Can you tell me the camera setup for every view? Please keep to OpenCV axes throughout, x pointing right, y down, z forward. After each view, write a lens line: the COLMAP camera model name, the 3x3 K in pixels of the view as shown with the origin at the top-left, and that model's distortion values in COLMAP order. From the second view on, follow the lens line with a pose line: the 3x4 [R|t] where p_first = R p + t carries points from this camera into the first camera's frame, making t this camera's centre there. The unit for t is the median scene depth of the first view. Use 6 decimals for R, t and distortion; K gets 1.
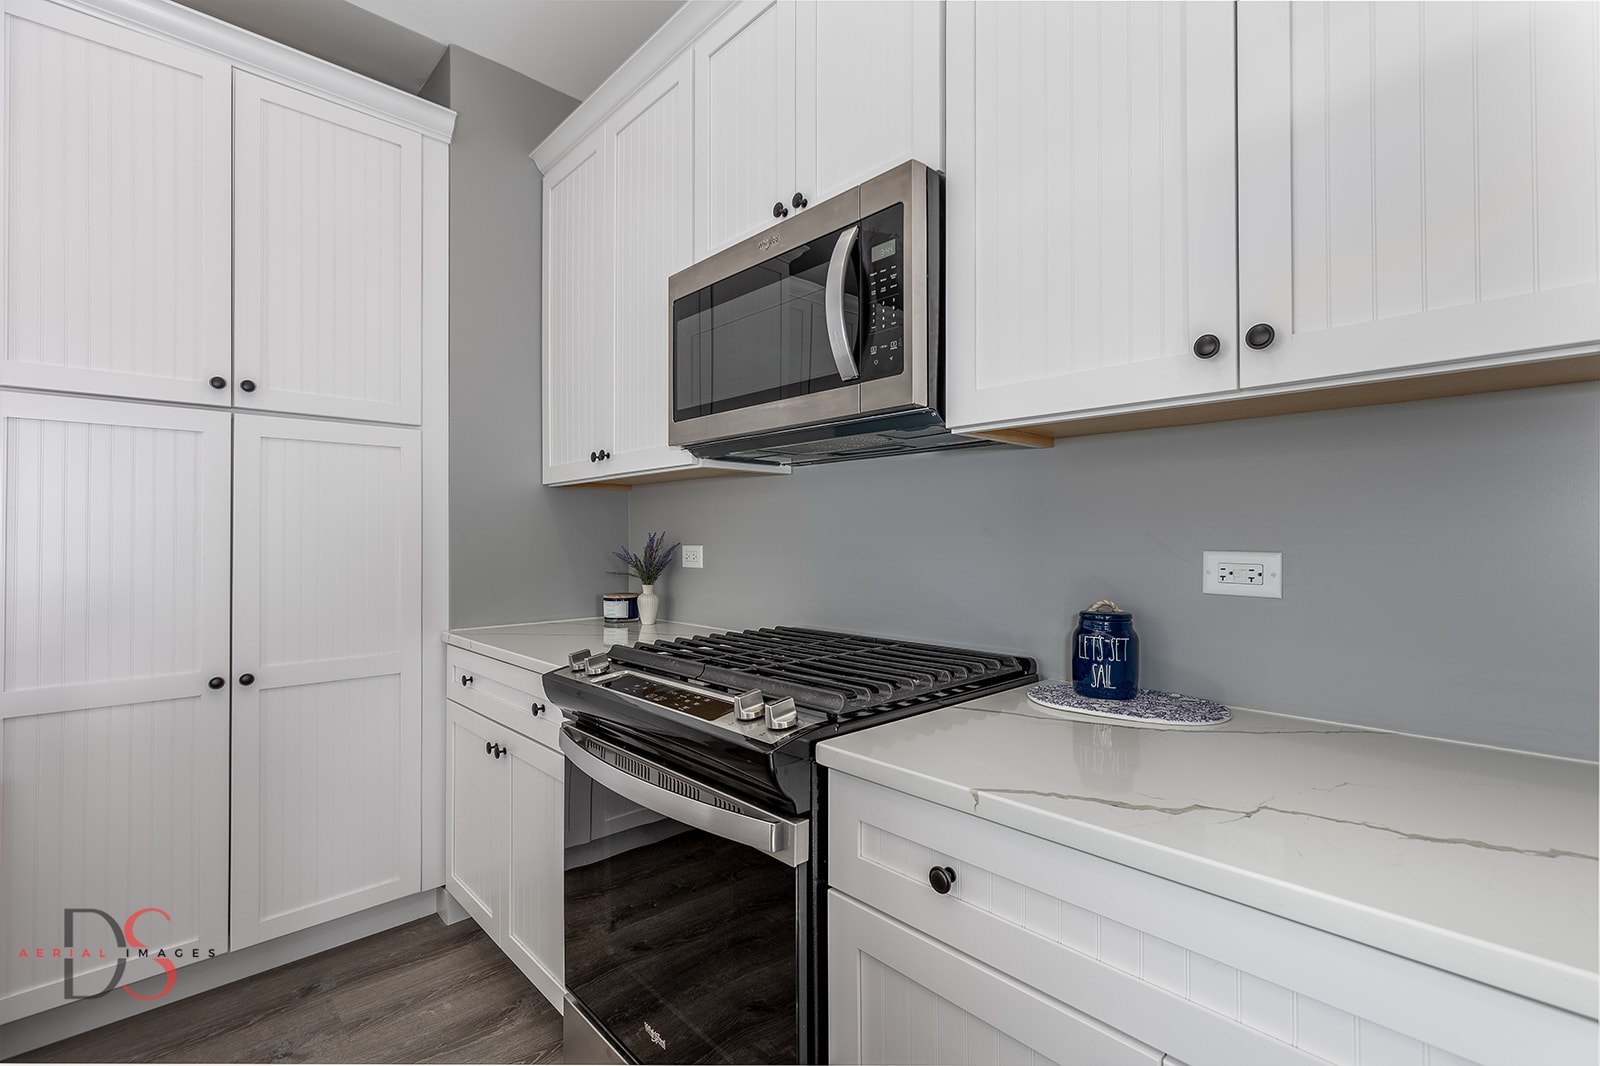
lens RADIAL K [[716.8, 0, 816.9], [0, 716.8, 535.8], [0, 0, 1]] dist [0.008312, -0.000070]
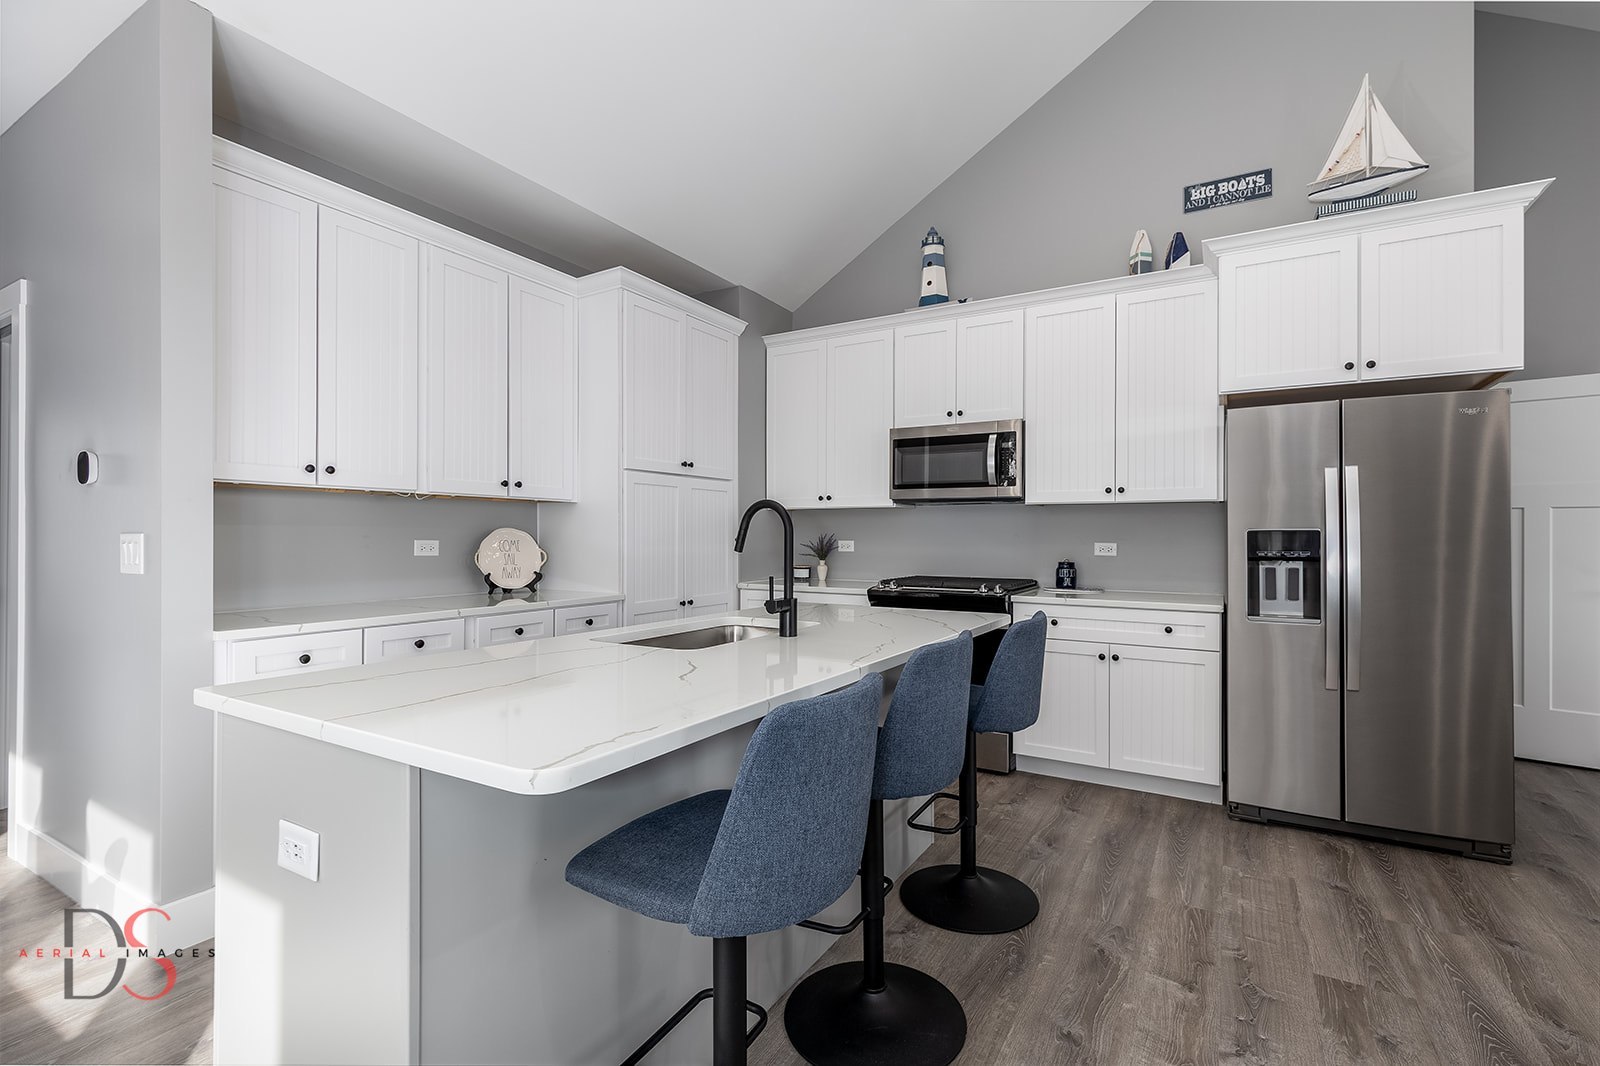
lens RADIAL K [[716.8, 0, 816.1], [0, 716.8, 538.8], [0, 0, 1]] dist [0.008312, -0.000070]
pose [[0.958048, 0.006486, 0.286533, -1.505848], [-0.007921, 0.999961, 0.003849, 0.001749], [-0.286497, -0.005957, 0.958063, -1.646107]]
